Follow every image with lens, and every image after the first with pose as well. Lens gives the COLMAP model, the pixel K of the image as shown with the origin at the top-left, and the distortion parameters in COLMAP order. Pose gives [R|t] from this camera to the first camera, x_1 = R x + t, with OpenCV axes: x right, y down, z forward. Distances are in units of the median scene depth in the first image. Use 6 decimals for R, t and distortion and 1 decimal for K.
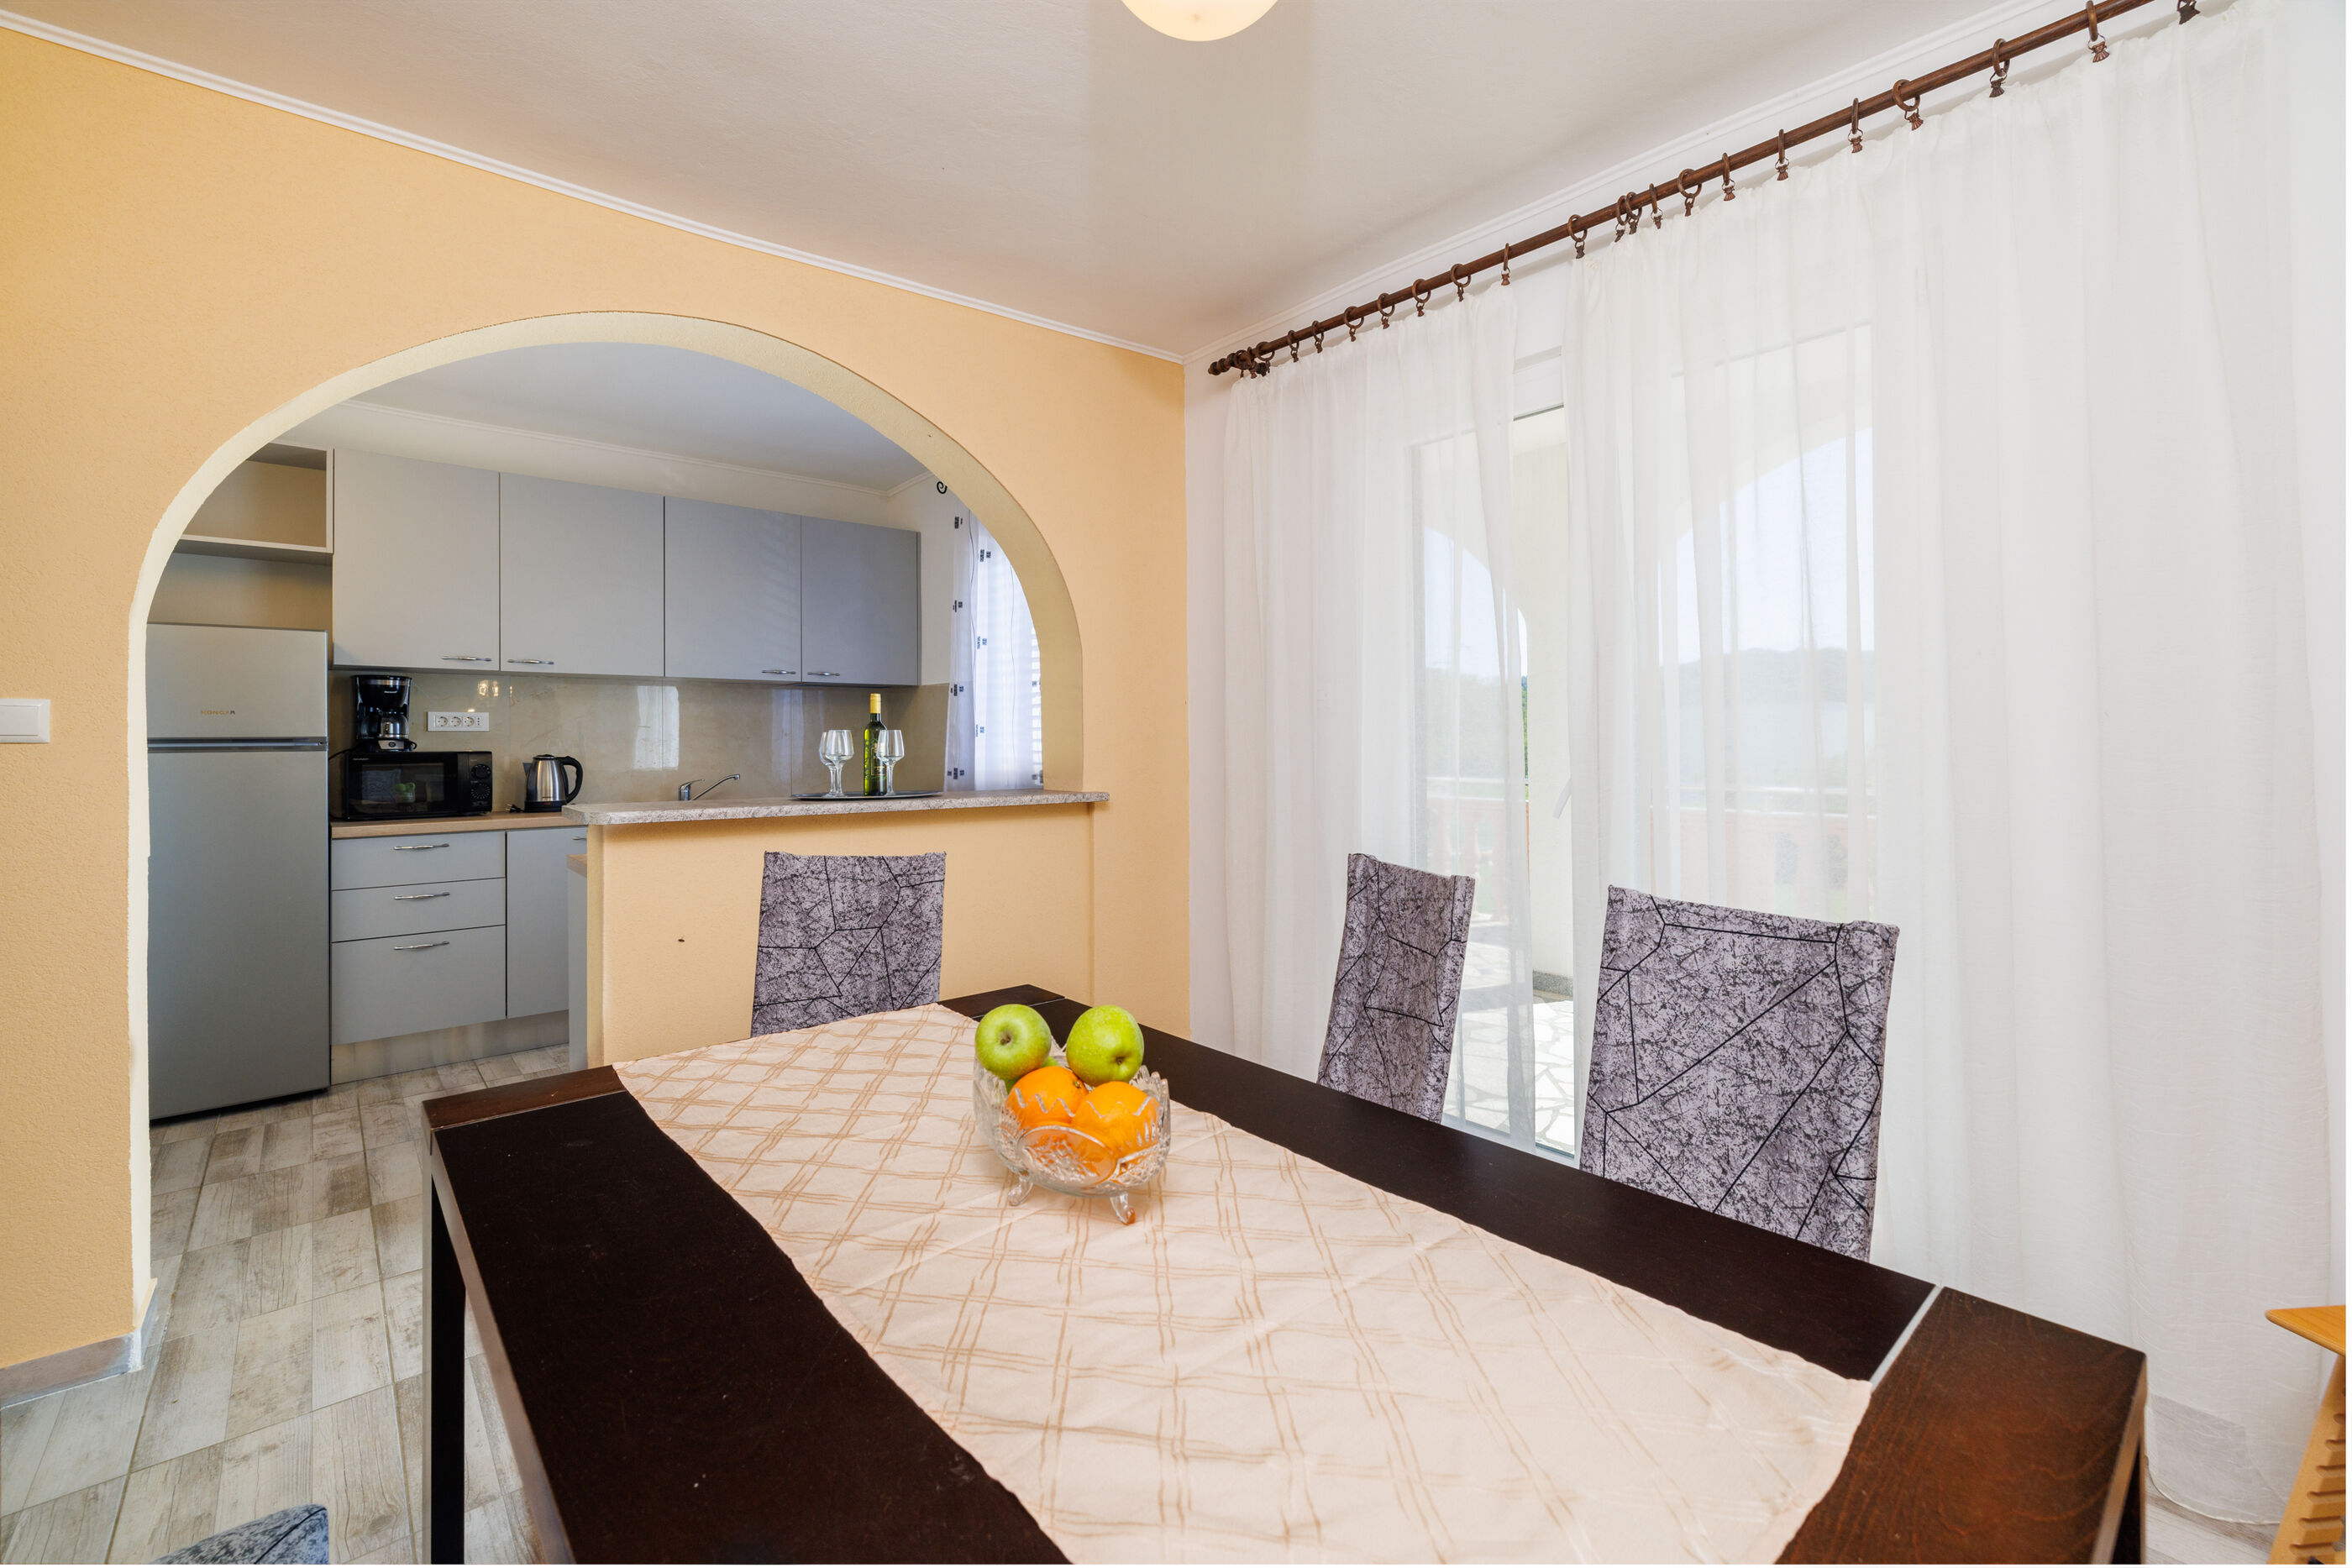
lens RADIAL K [[1013.7, 0, 1226.5], [0, 1013.7, 737.1], [0, 0, 1]] dist [0.002584, 0.001093]
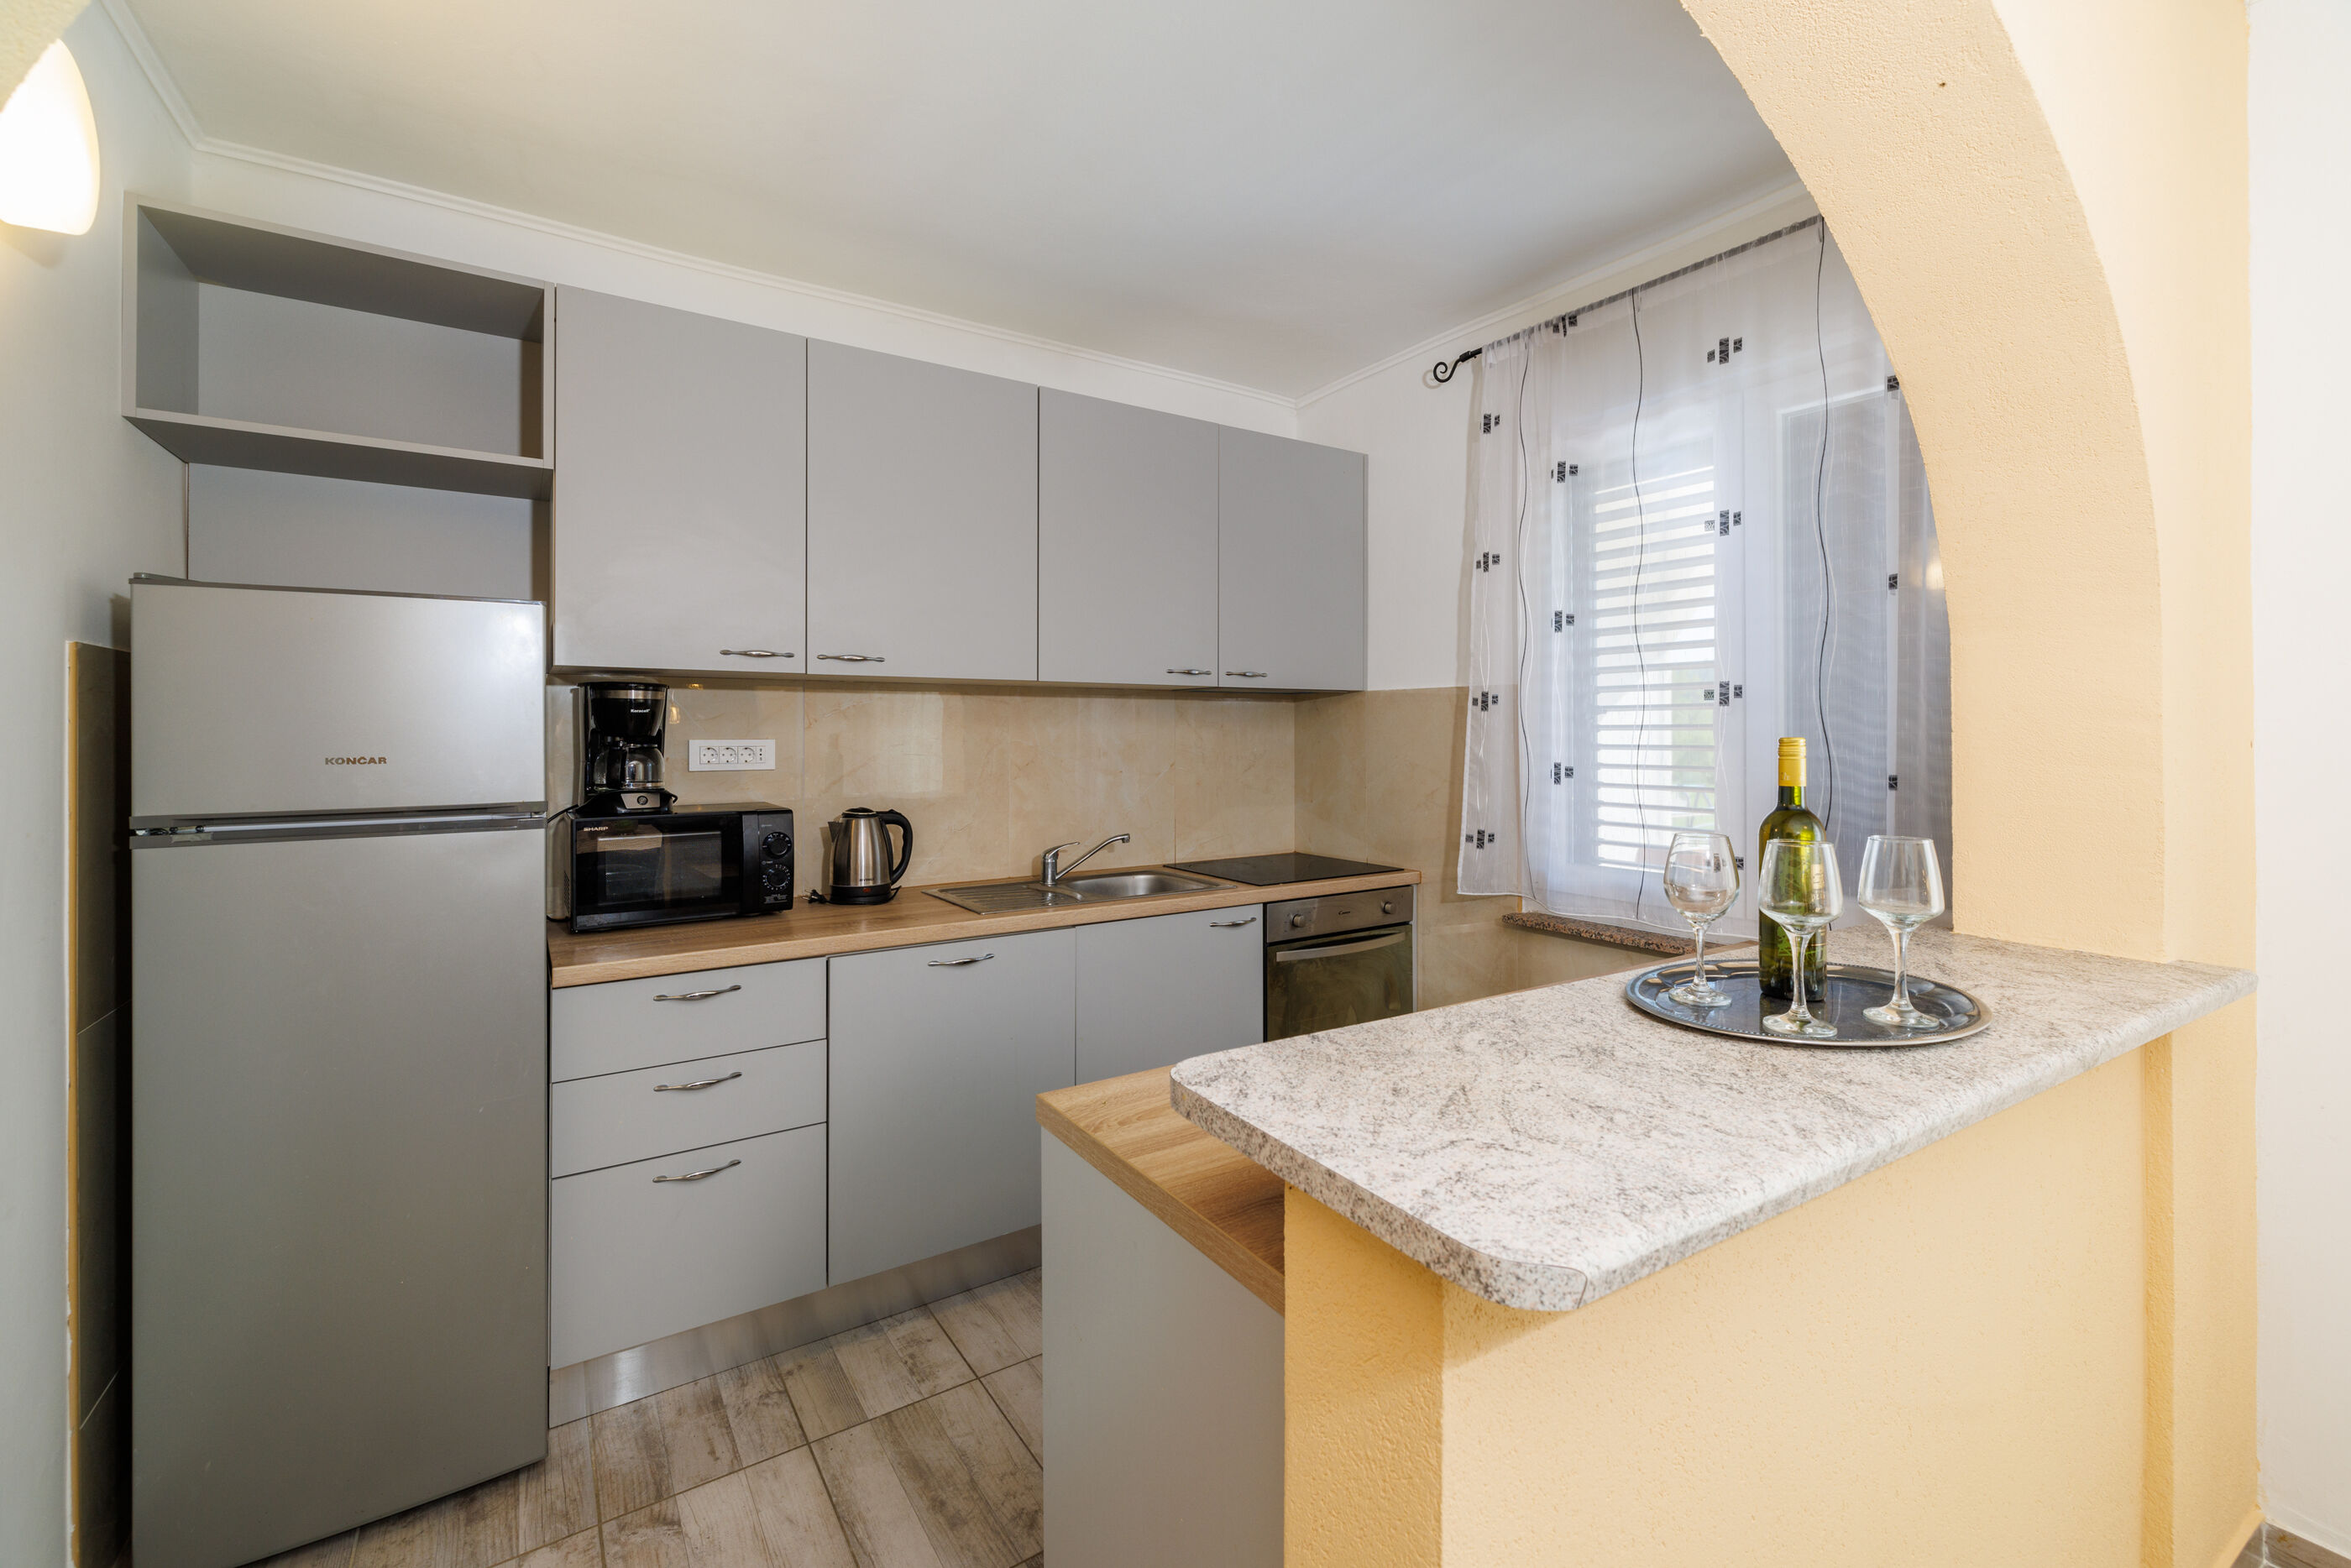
lens RADIAL K [[1013.2, 0, 1229.0], [0, 1013.2, 725.8], [0, 0, 1]] dist [0.002584, 0.001093]
pose [[0.992426, 0.002905, -0.122813, -0.397800], [-0.003333, 0.999989, -0.003282, -0.033793], [0.122802, 0.003667, 0.992424, 0.442717]]
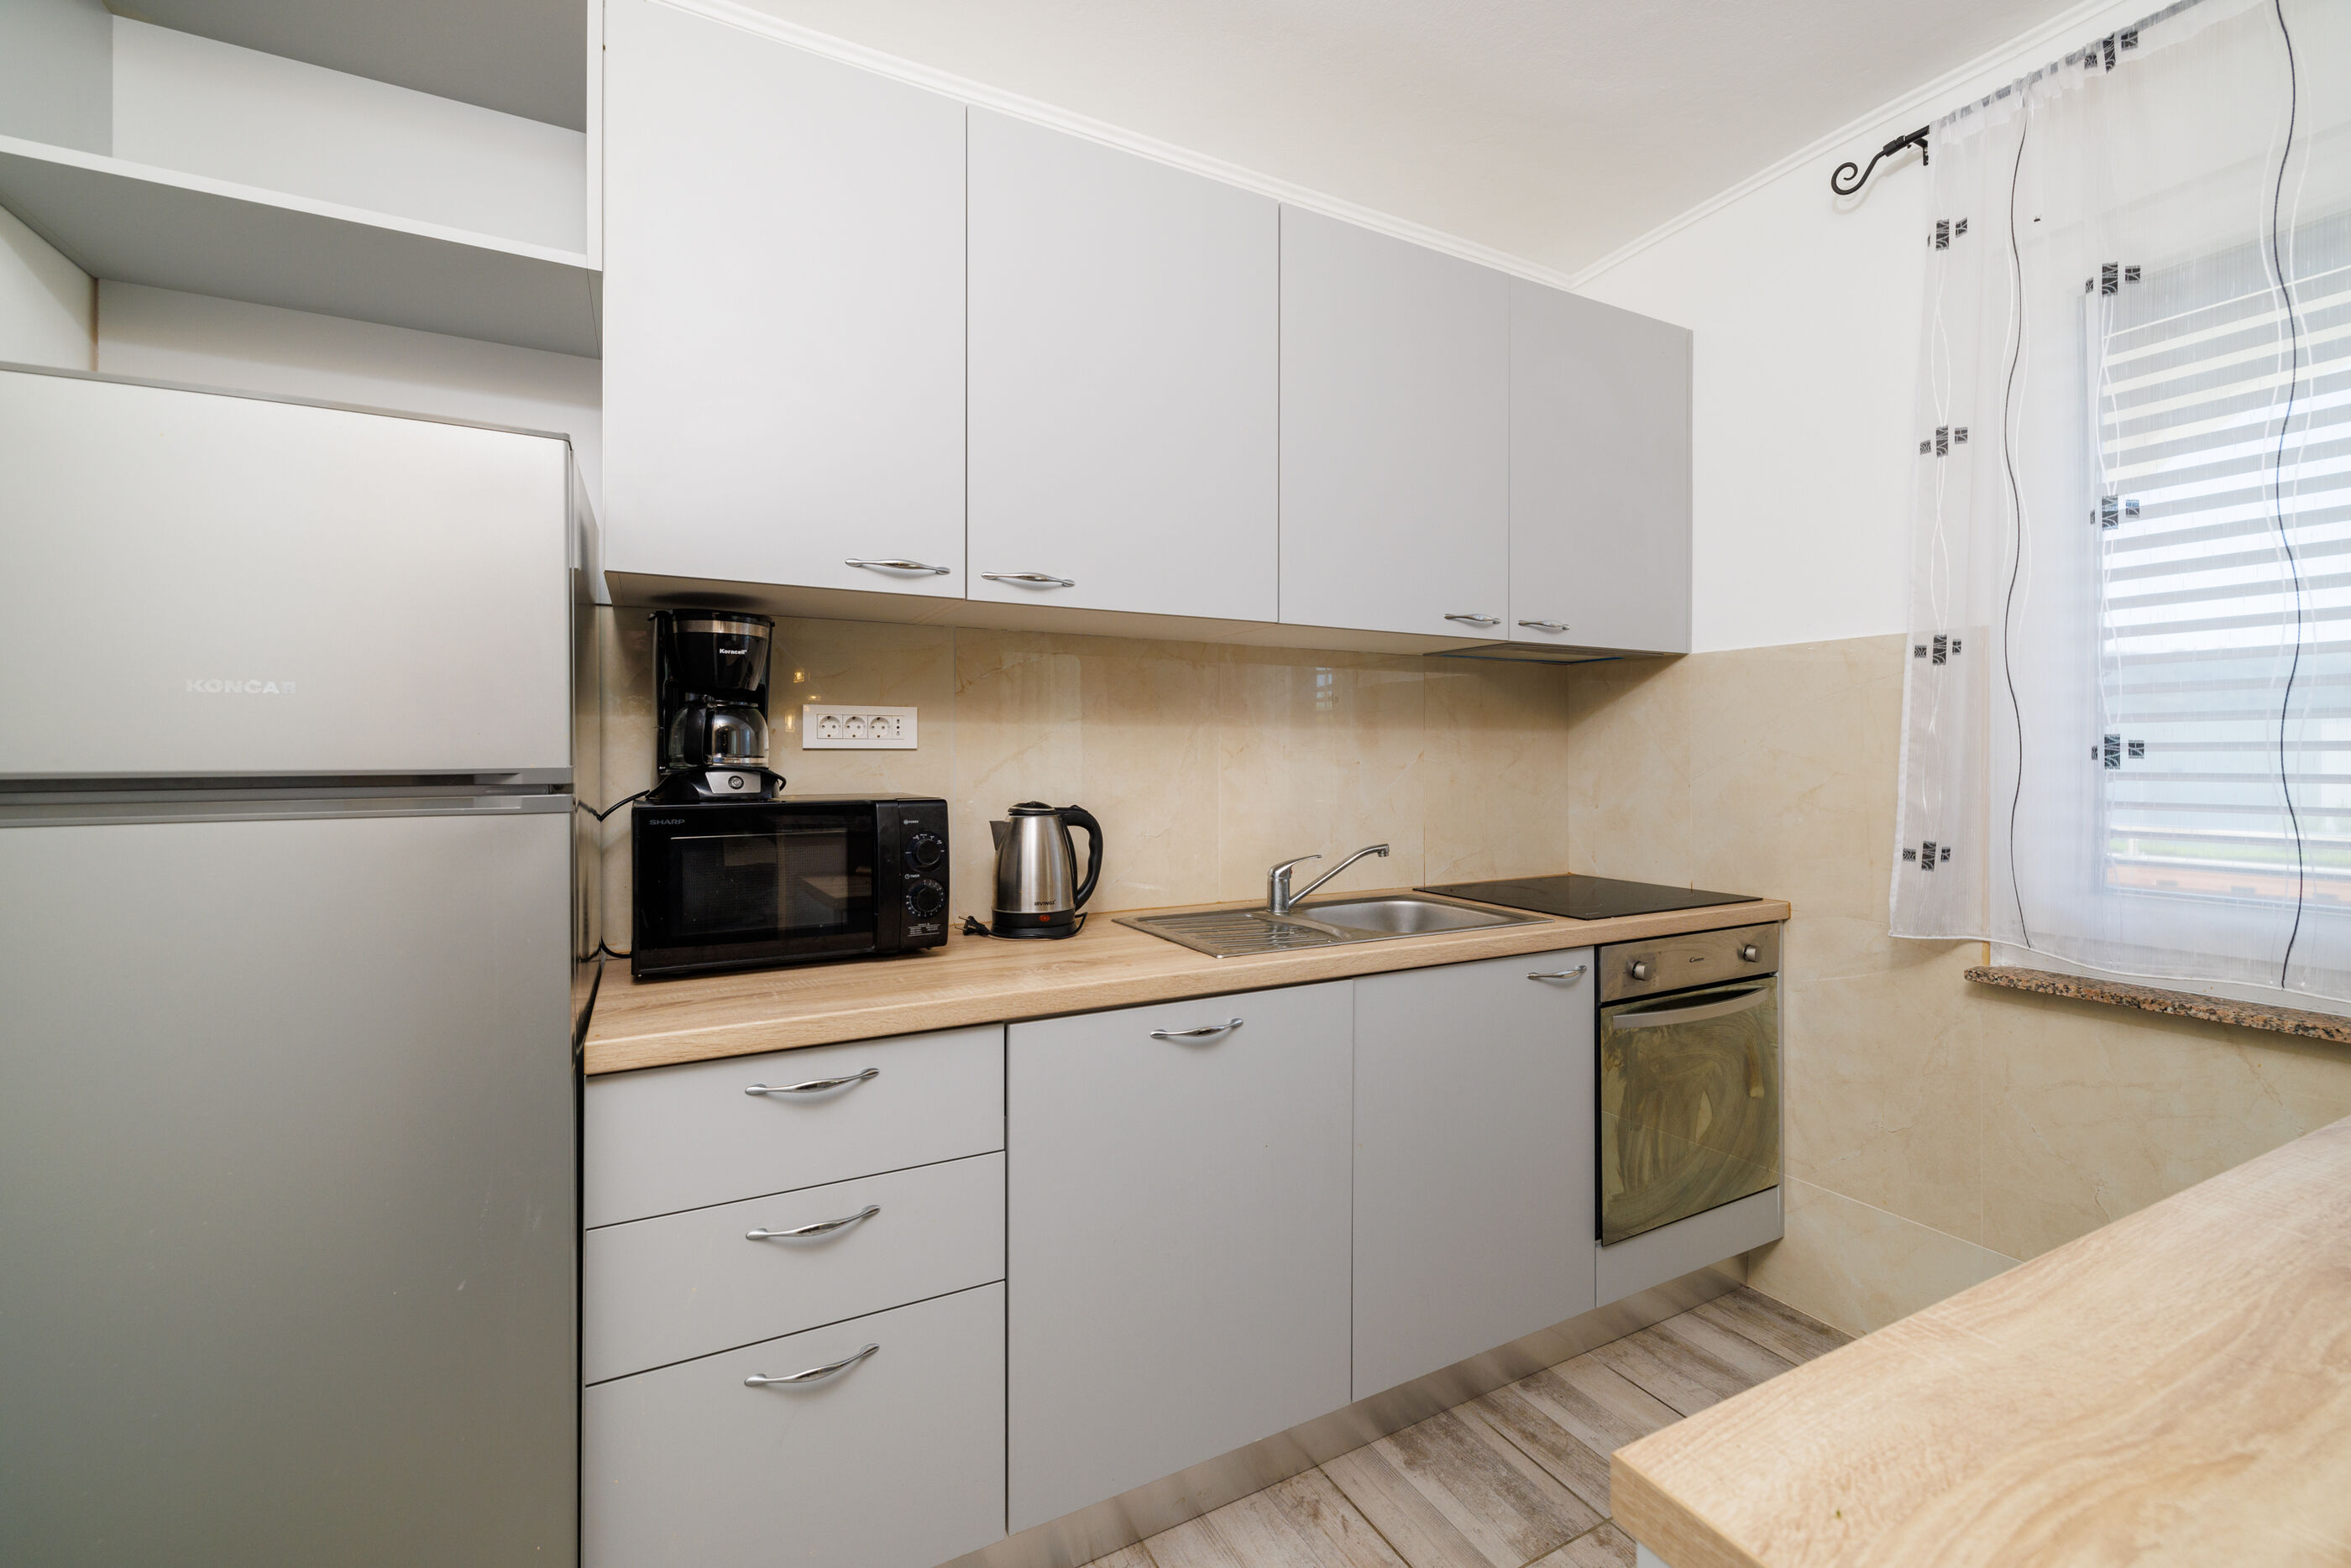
lens RADIAL K [[1013.2, 0, 1229.9], [0, 1013.2, 753.2], [0, 0, 1]] dist [0.002584, 0.001093]
pose [[0.976191, 0.003784, -0.216879, -0.526354], [-0.004023, 0.999992, -0.000661, -0.004355], [0.216875, 0.001517, 0.976198, 0.630307]]
